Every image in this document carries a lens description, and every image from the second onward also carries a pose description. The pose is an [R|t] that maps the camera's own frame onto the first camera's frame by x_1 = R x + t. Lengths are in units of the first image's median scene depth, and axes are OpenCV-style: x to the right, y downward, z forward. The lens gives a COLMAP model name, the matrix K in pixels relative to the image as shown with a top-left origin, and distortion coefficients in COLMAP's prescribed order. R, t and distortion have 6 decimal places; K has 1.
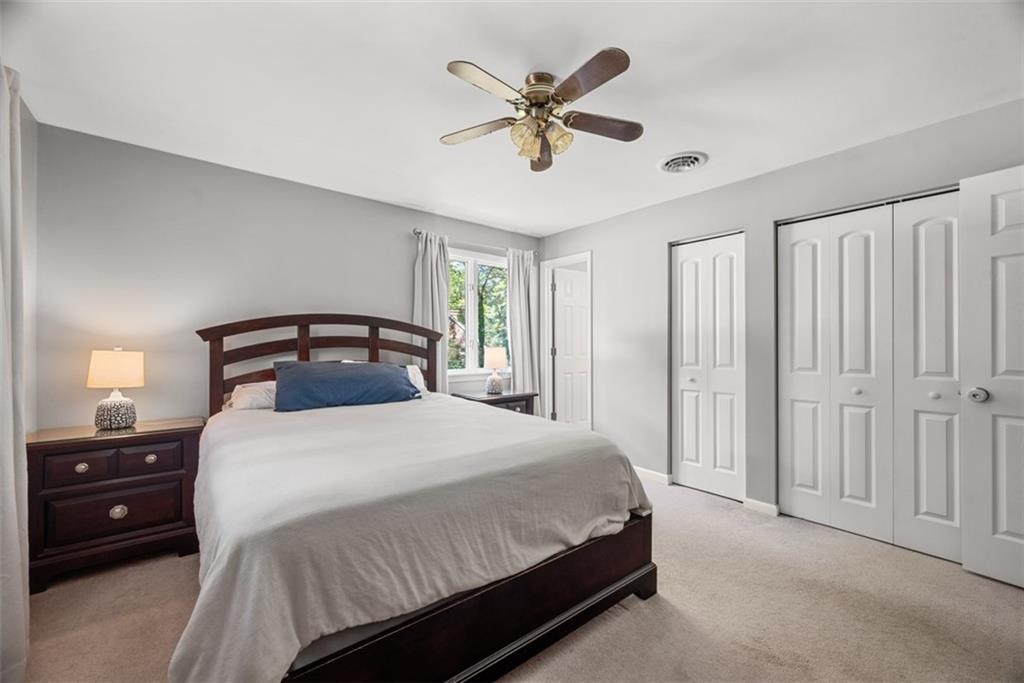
lens RADIAL K [[406.1, 0, 509.3], [0, 406.1, 344.3], [0, 0, 1]] dist [-0.000275, -0.000035]
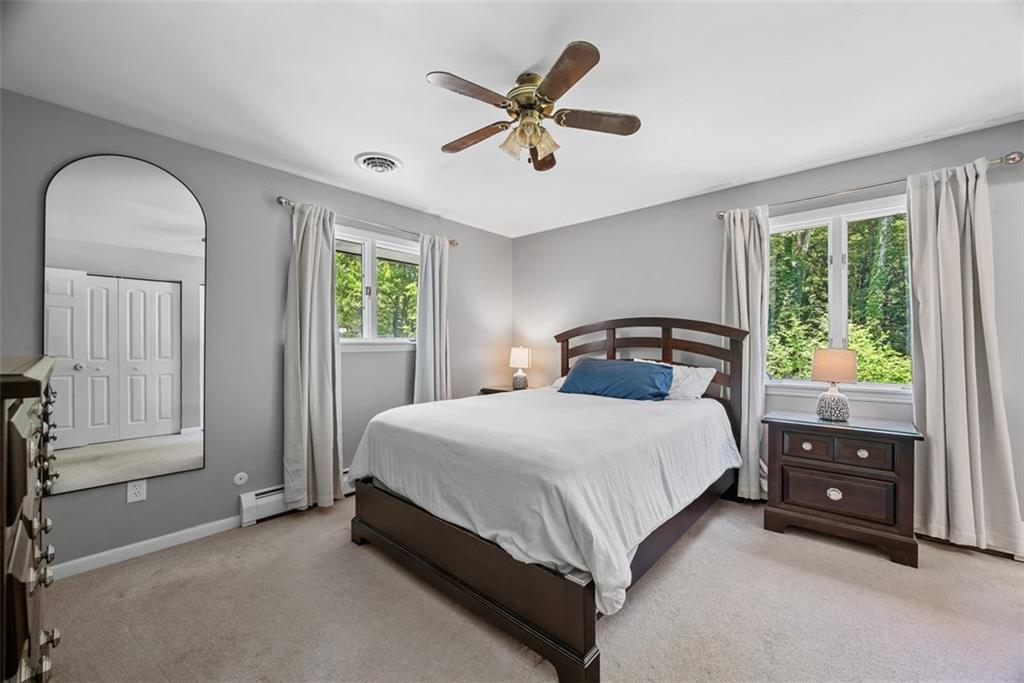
lens RADIAL K [[406.1, 0, 509.3], [0, 406.1, 344.3], [0, 0, 1]] dist [-0.000275, -0.000035]
pose [[0.154748, 0.001541, -0.987953, 0.664478], [0.000758, 0.999998, 0.001678, -0.002977], [0.987954, -0.001009, 0.154747, 0.496650]]
